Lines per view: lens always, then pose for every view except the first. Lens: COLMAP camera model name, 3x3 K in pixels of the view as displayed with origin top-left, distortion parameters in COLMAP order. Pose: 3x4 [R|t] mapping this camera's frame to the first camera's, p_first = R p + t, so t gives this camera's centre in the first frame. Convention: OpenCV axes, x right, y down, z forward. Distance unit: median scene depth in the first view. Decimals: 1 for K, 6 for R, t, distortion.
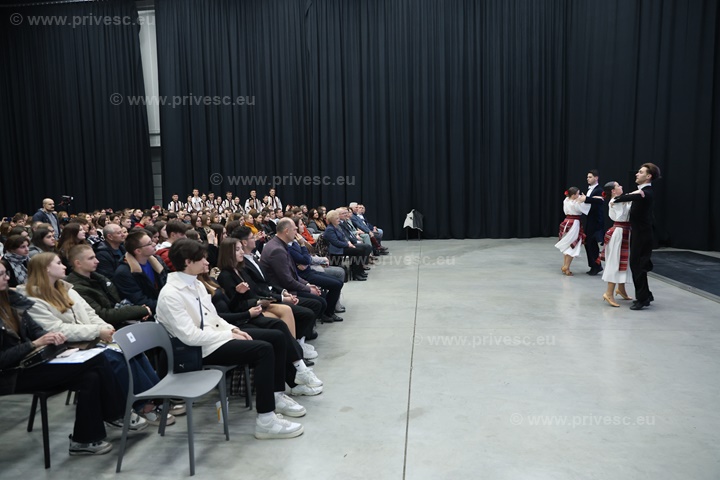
lens RADIAL K [[485.2, 0, 361.3], [0, 485.2, 239.7], [0, 0, 1]] dist [0.000264, -0.001032]
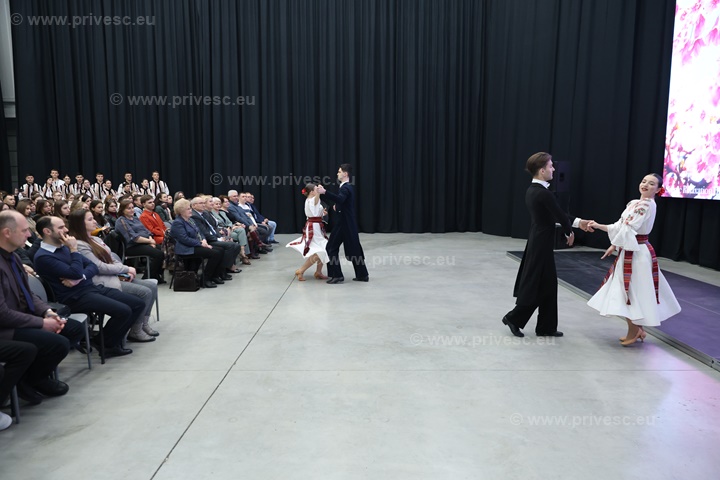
lens RADIAL K [[485.2, 0, 361.3], [0, 485.2, 239.7], [0, 0, 1]] dist [0.000264, -0.001032]
pose [[0.992557, 0.009312, 0.121426, 0.178093], [-0.012173, 0.999665, 0.022838, -0.021765], [-0.121173, -0.024146, 0.992338, 0.236537]]
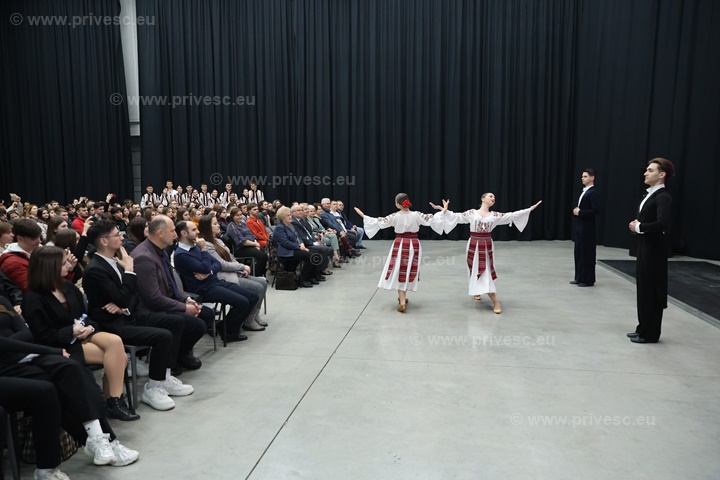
lens RADIAL K [[484.5, 0, 360.1], [0, 484.5, 242.2], [0, 0, 1]] dist [0.000936, -0.001928]
pose [[0.998595, 0.021998, -0.048216, 0.161174], [-0.021305, 0.999663, 0.014838, -0.016927], [0.048526, -0.013790, 0.998727, 0.175036]]
